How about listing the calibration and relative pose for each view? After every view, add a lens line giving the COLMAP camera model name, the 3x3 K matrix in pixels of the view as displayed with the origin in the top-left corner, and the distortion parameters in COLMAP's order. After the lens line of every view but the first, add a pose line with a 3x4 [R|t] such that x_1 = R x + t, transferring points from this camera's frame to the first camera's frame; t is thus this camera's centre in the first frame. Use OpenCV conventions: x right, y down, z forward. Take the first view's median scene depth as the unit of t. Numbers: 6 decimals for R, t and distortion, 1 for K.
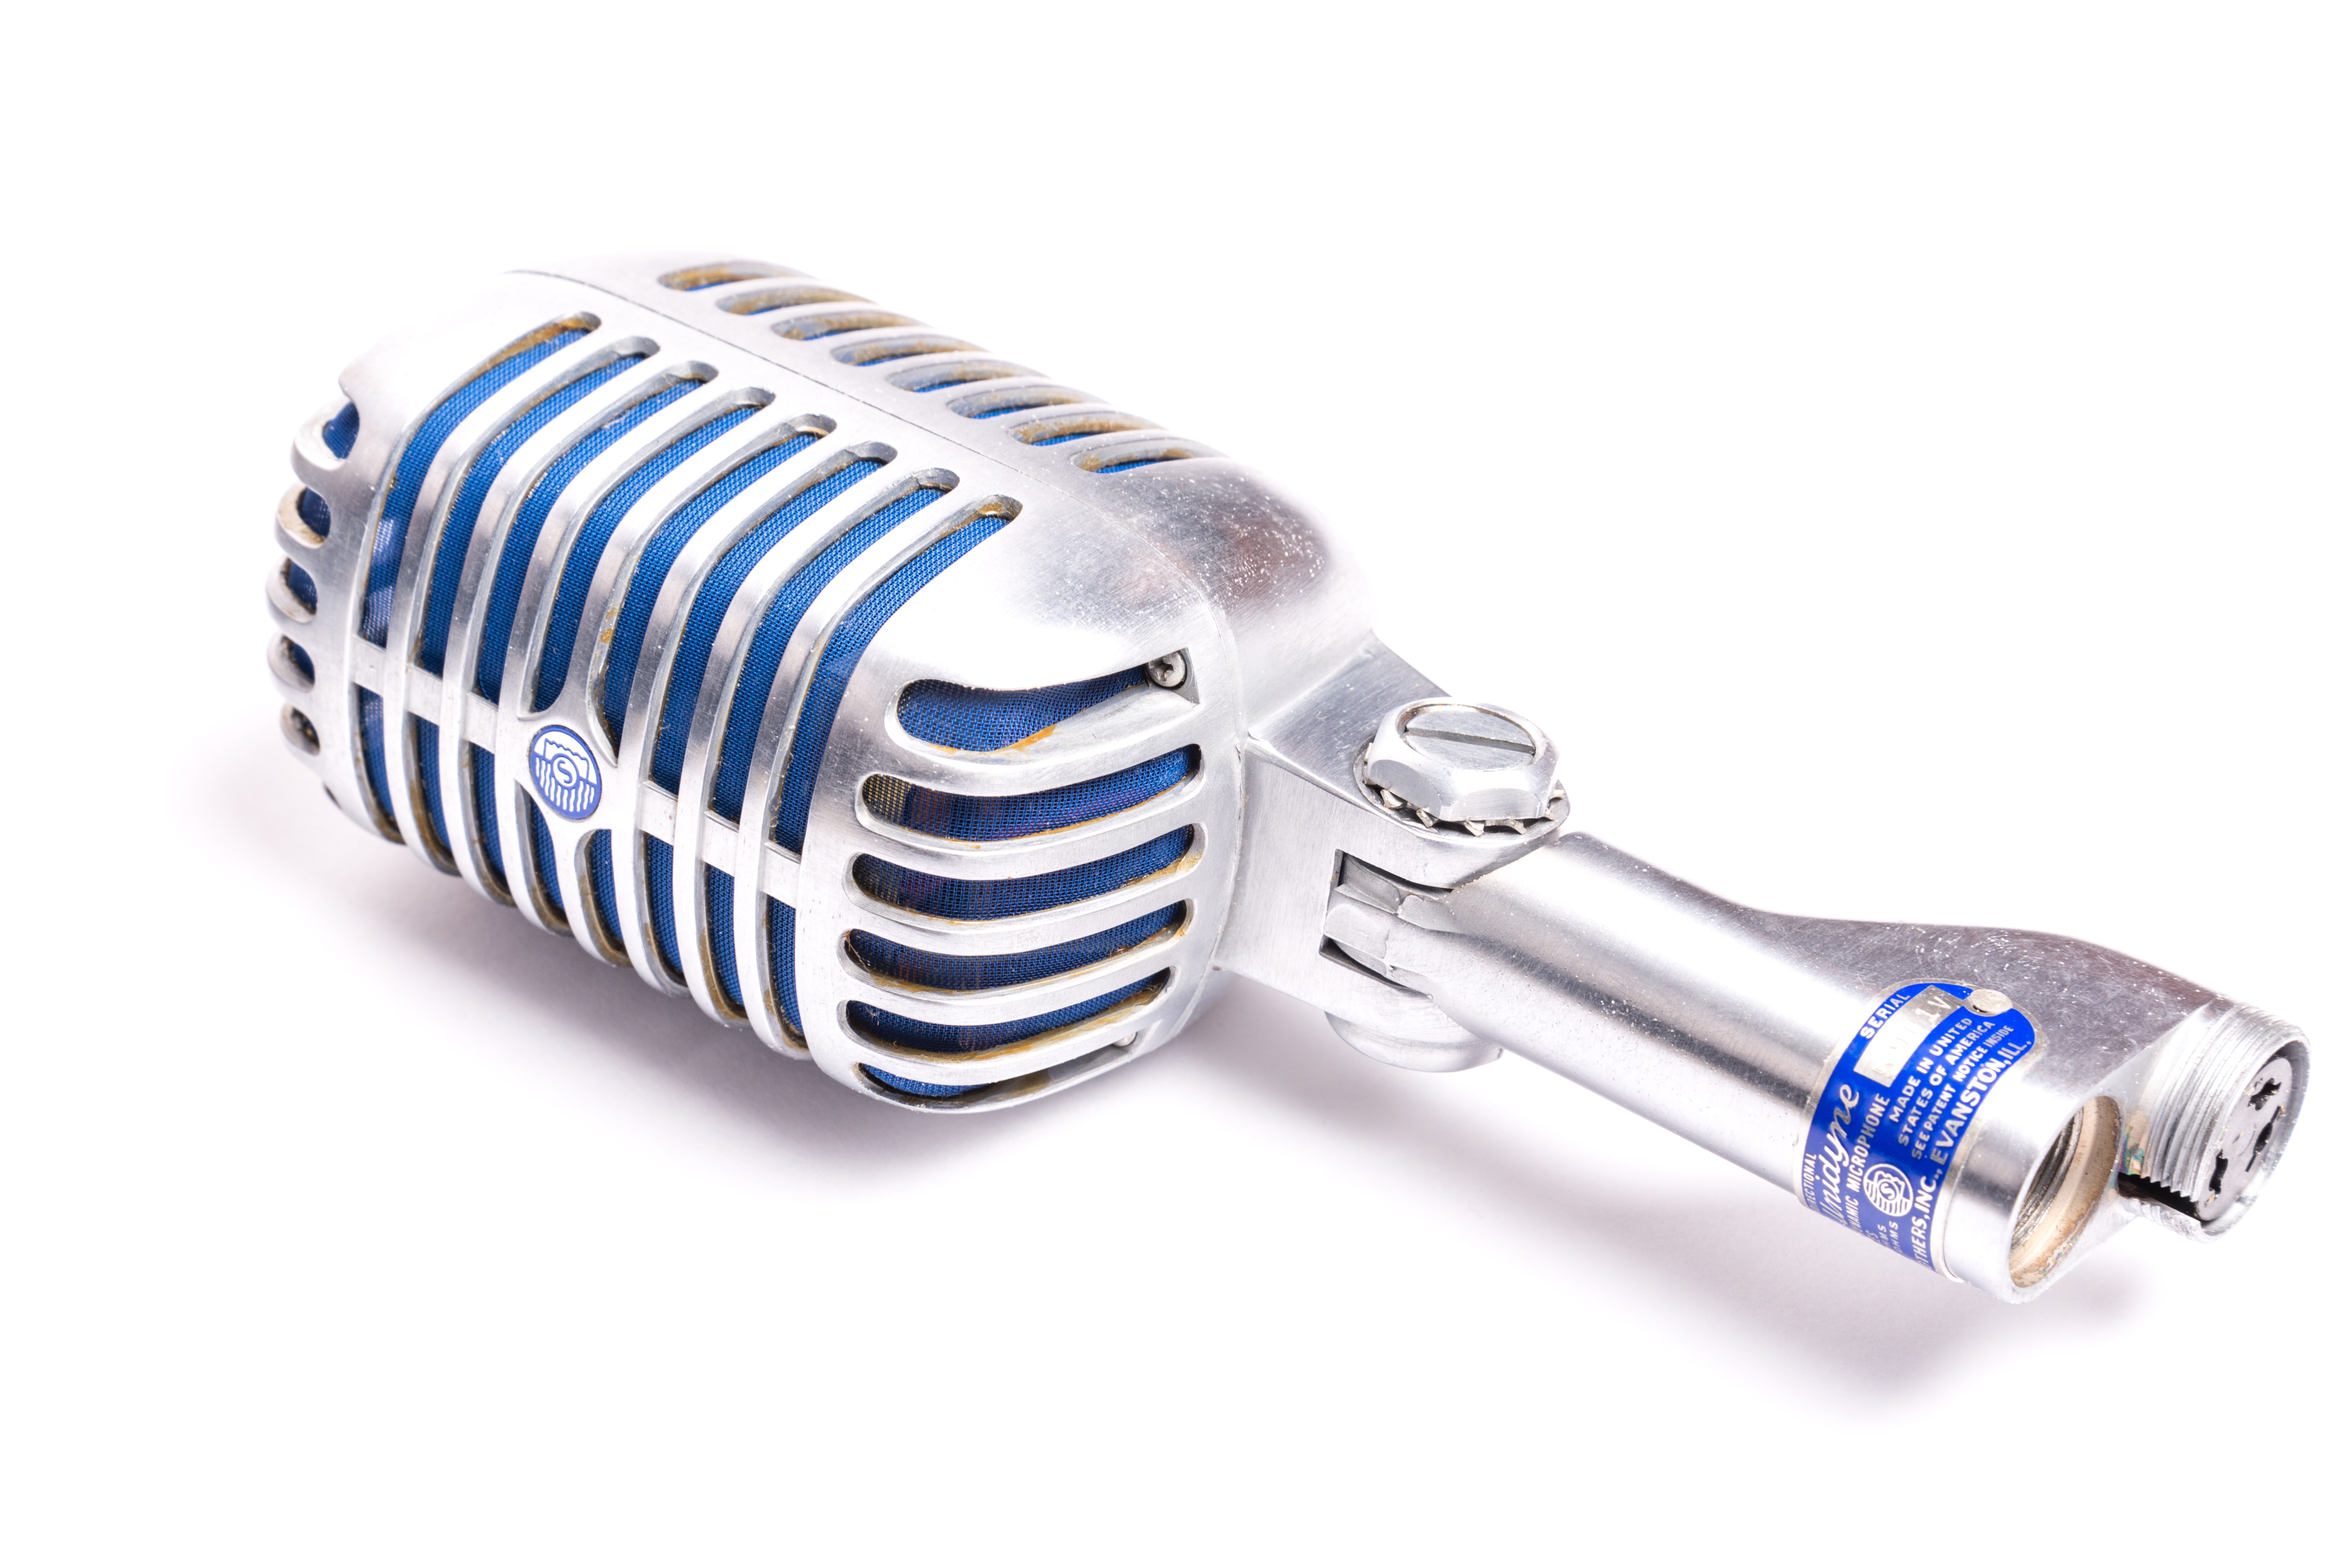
lens RADIAL K [[5200.9, 0, 1177.7], [0, 5200.9, 777.4], [0, 0, 1]] dist [0.002147, 0.000000]
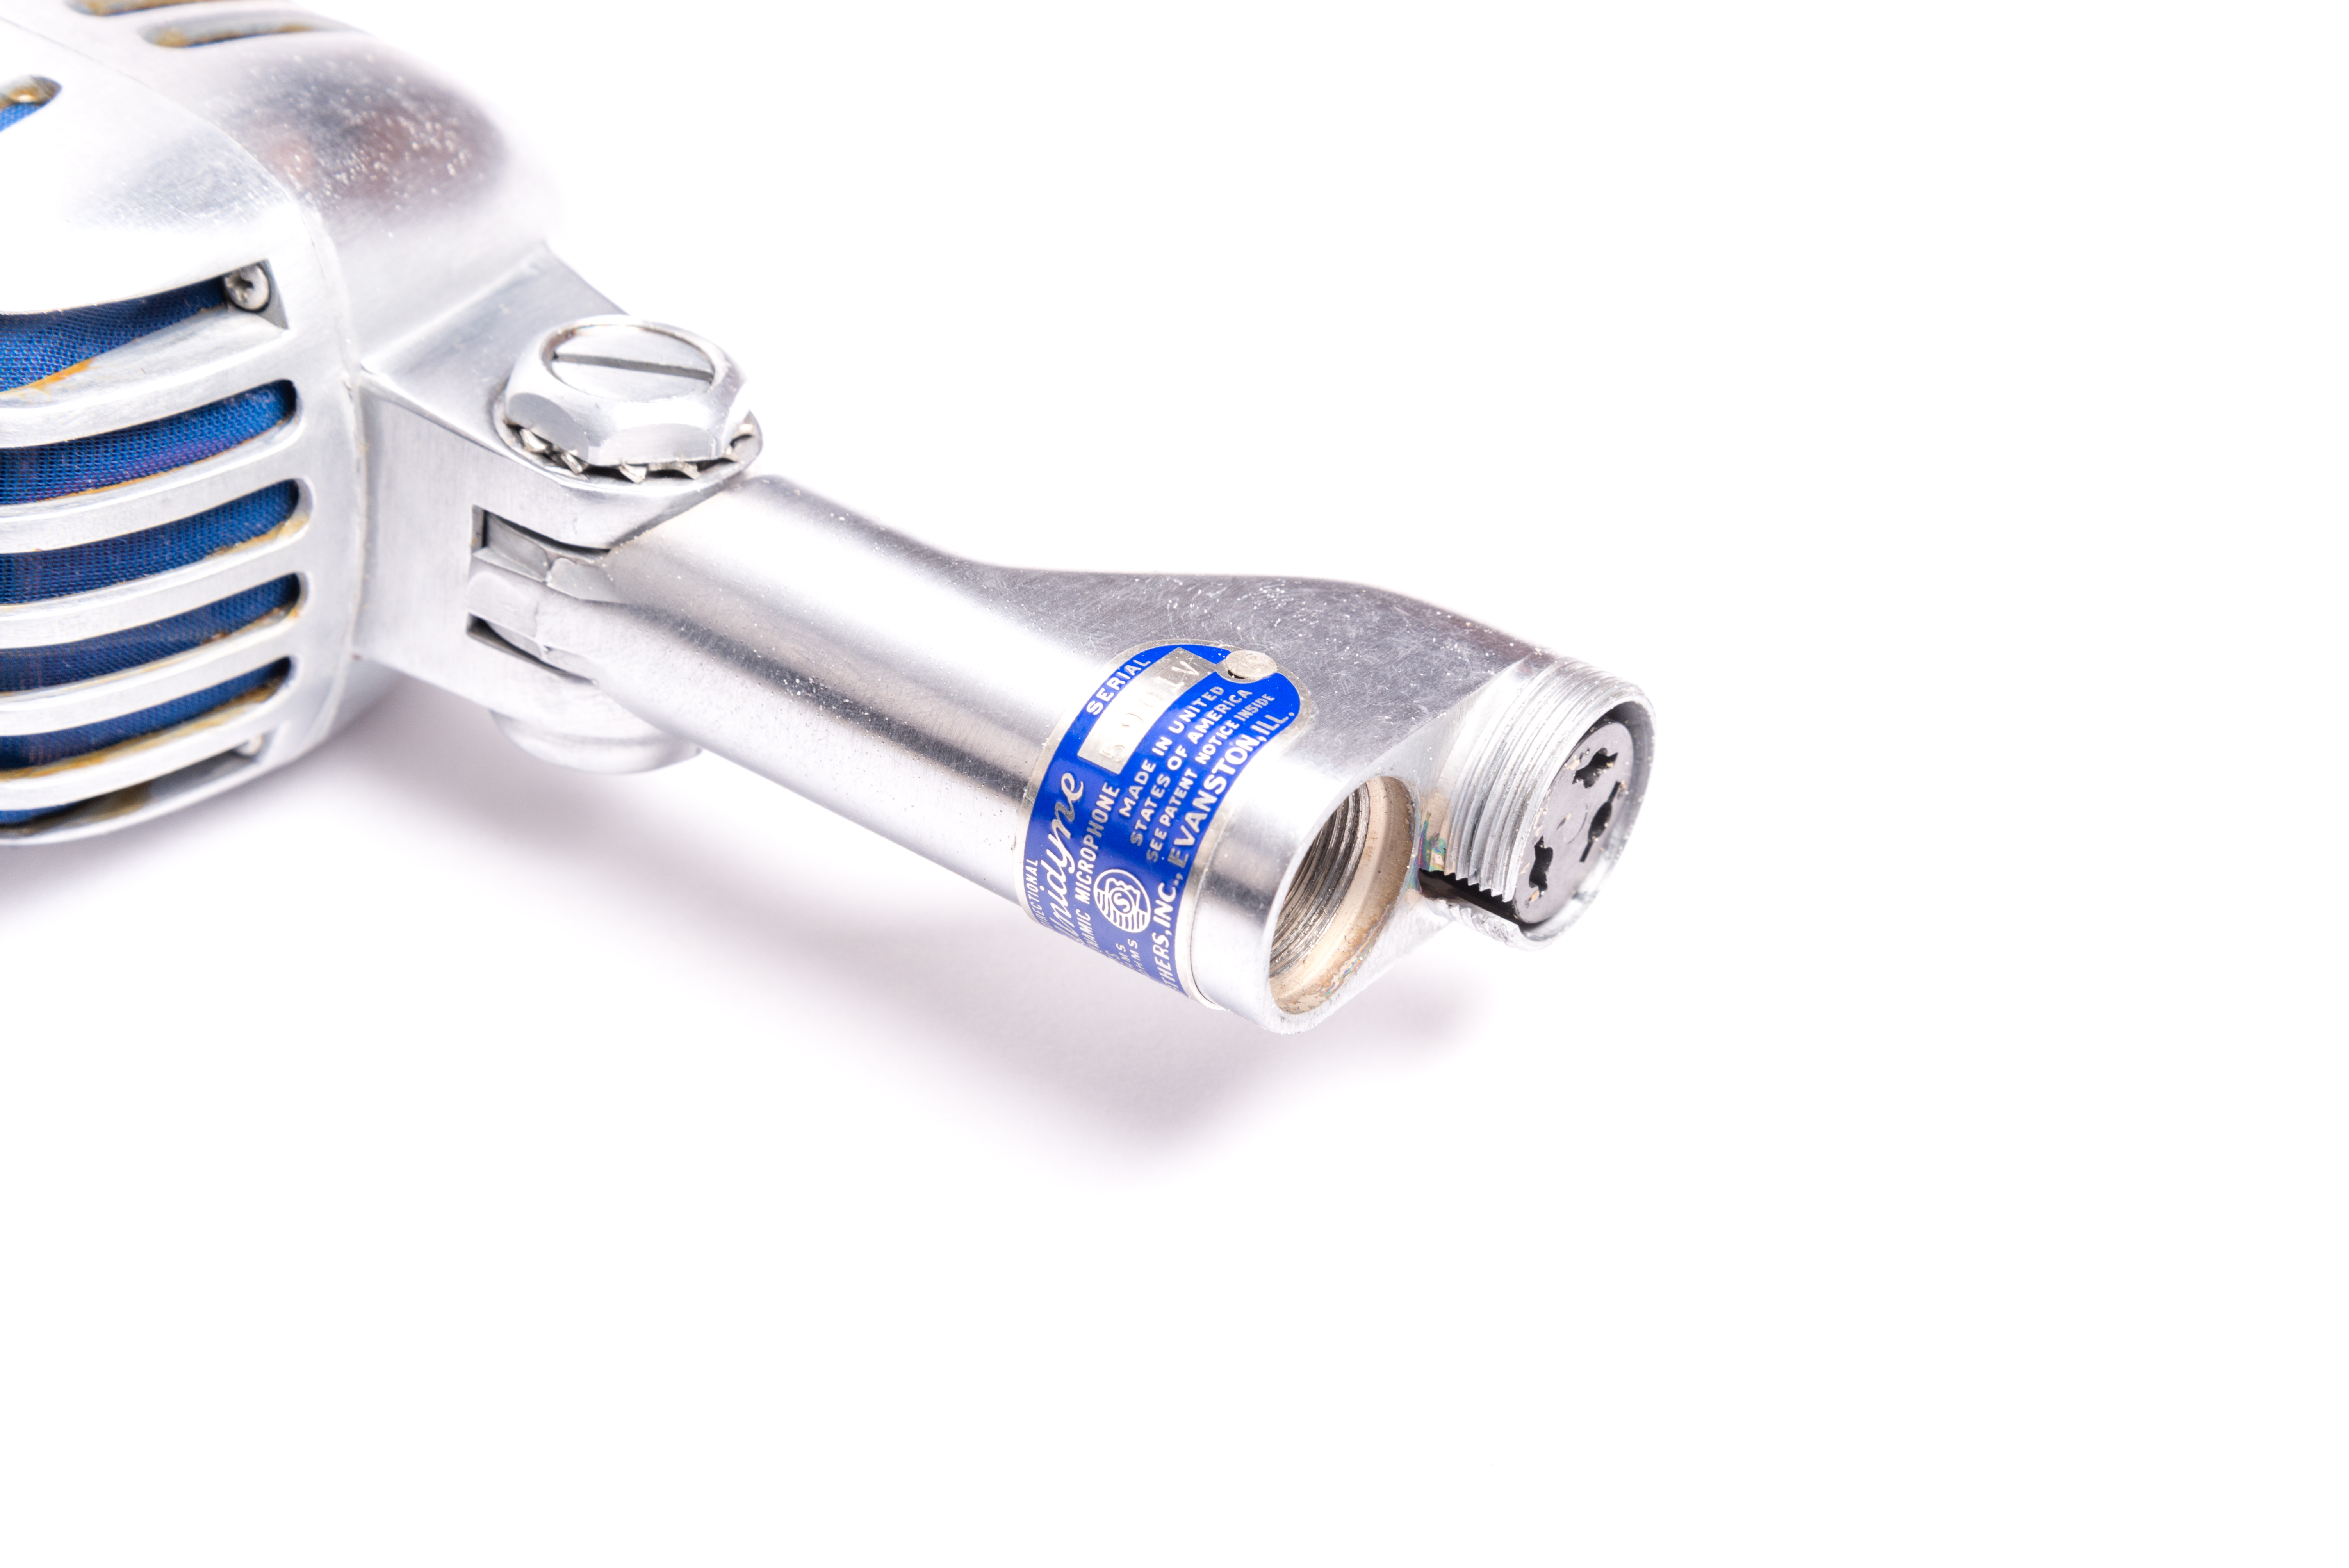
lens RADIAL K [[5200.9, 0, 1171.4], [0, 5200.9, 789.3], [0, 0, 1]] dist [0.002147, 0.000000]
pose [[0.997053, -0.032750, 0.069370, 0.083558], [0.028585, 0.997776, 0.060213, 0.012672], [-0.071188, -0.058053, 0.995772, 0.182640]]
